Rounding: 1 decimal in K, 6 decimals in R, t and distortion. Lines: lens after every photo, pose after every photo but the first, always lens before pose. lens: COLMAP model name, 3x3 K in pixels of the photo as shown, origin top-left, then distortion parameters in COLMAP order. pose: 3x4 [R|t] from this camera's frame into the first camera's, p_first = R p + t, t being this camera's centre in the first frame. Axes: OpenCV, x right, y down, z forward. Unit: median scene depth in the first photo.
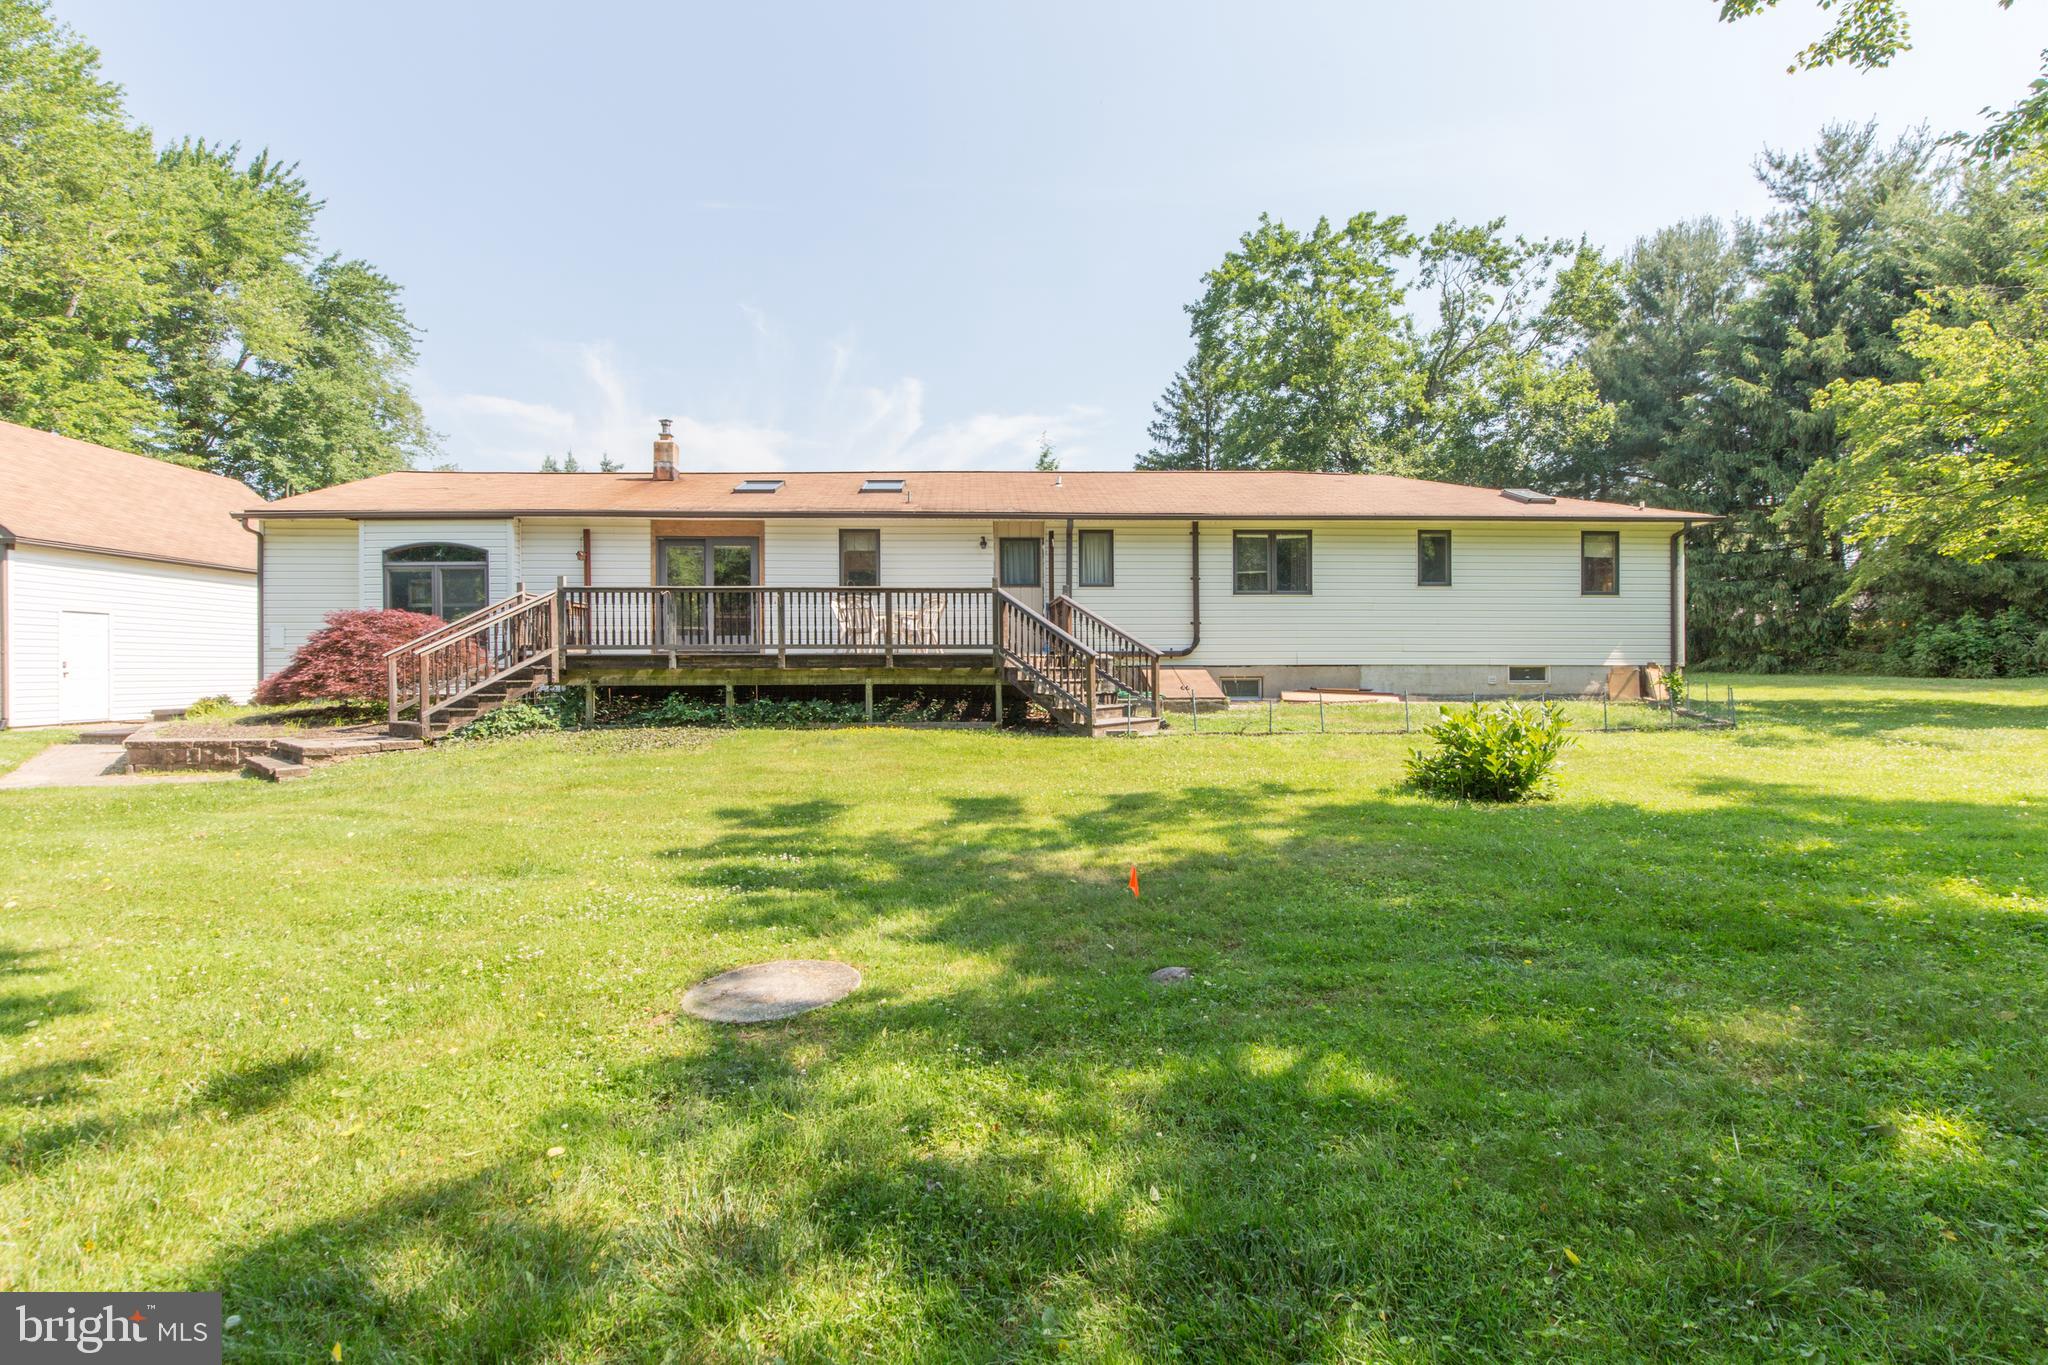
lens RADIAL K [[914.6, 0, 1023.6], [0, 914.6, 676.5], [0, 0, 1]] dist [-0.002596, -0.000147]
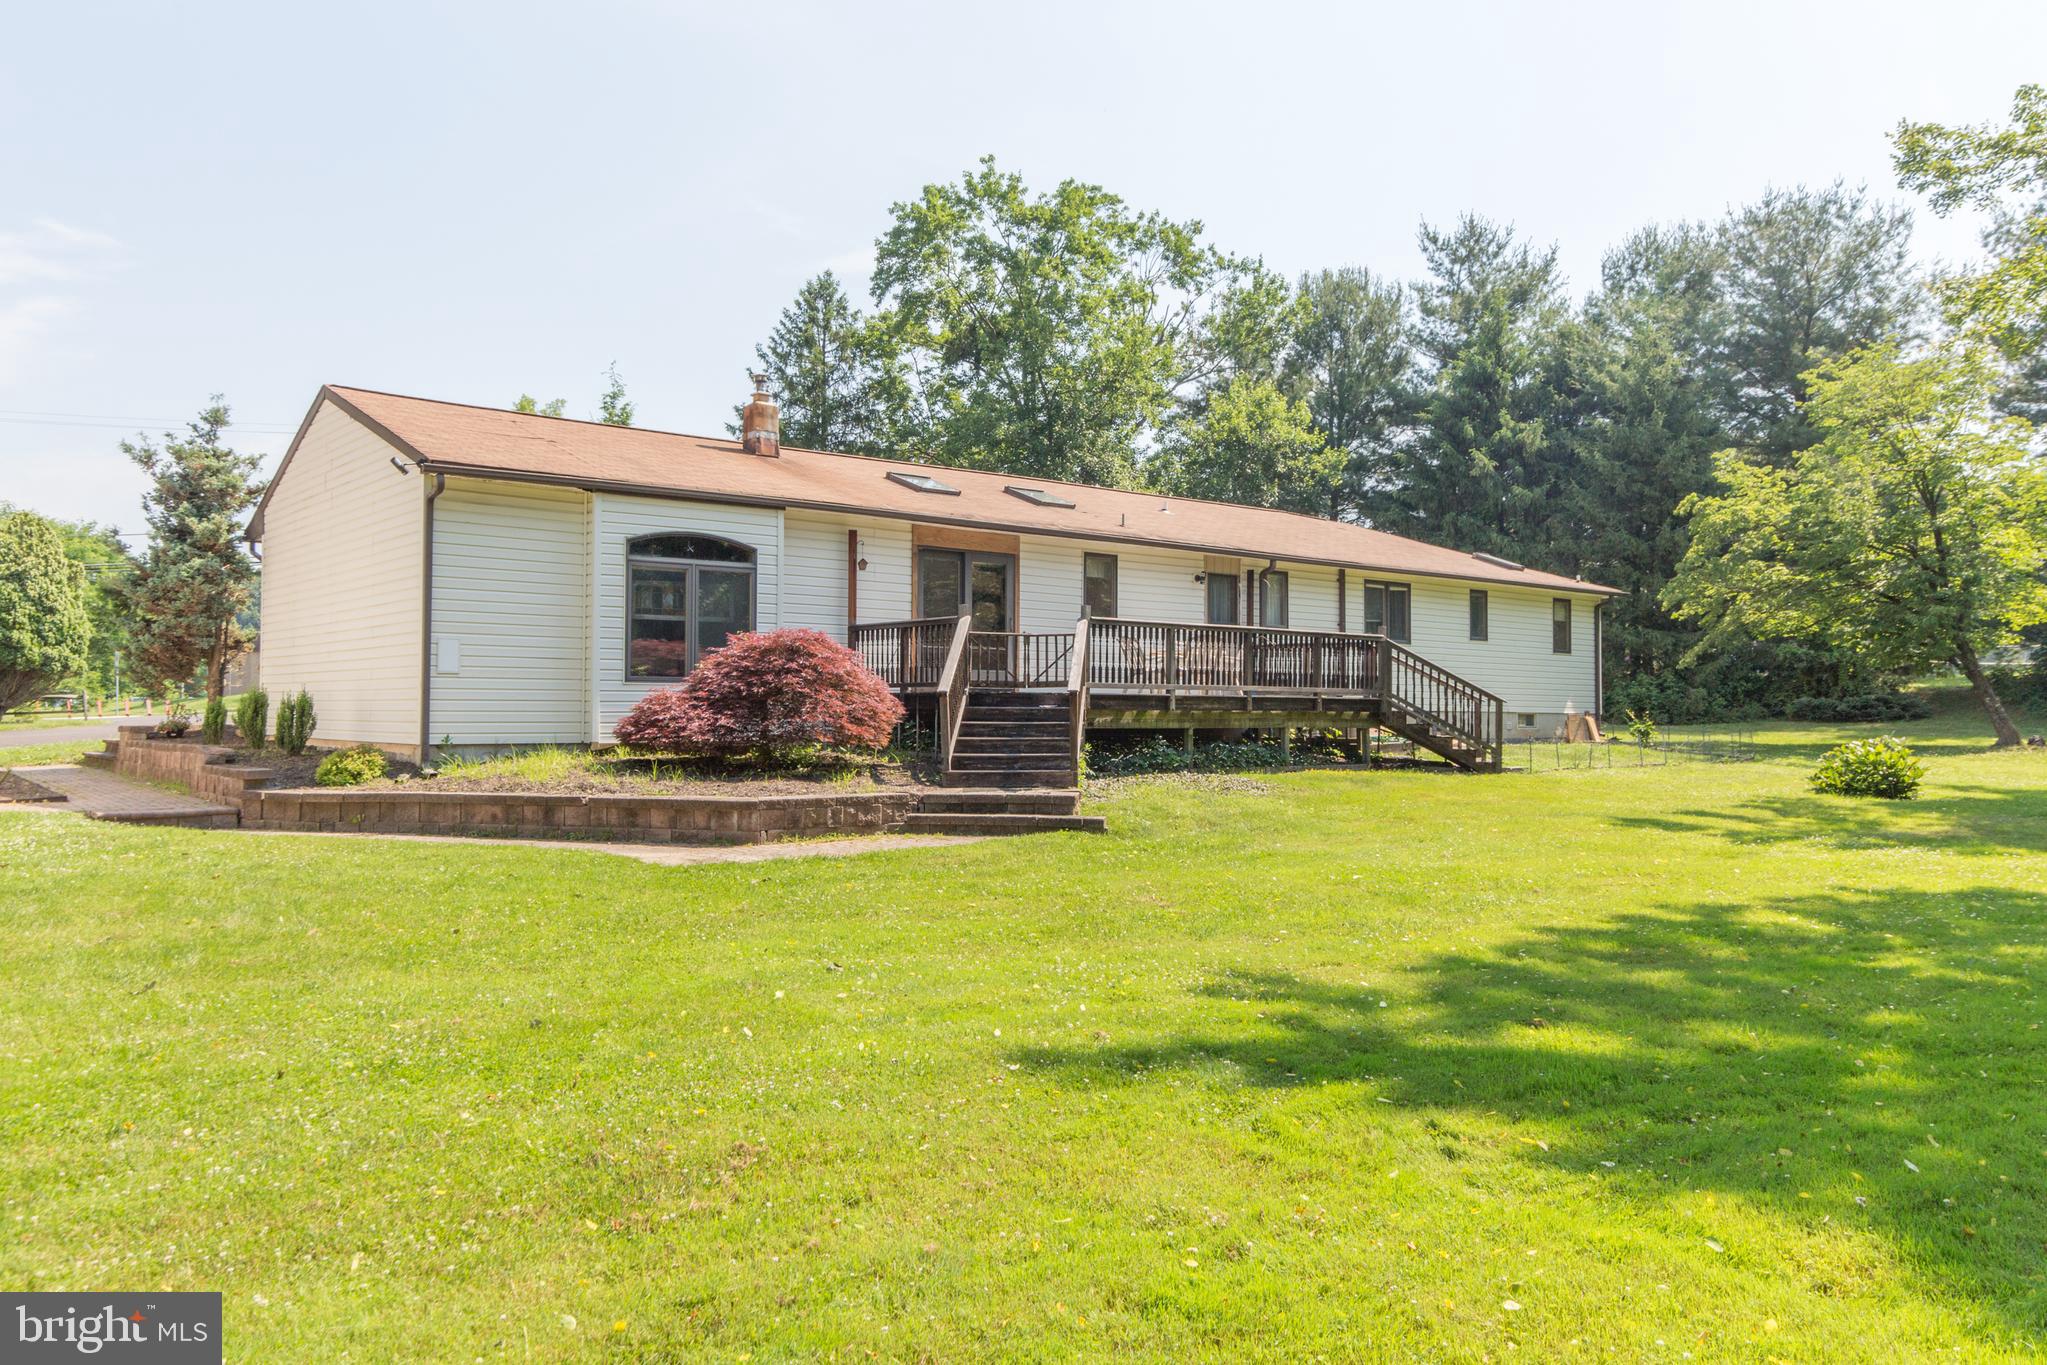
lens RADIAL K [[1438.0, 0, 1019.3], [0, 1438.0, 666.1], [0, 0, 1]] dist [0.036668, -0.004024]
pose [[0.800182, 0.026298, 0.599180, -1.063250], [0.000162, 0.999029, -0.044064, 0.008735], [-0.599757, 0.035356, 0.799401, -0.061298]]
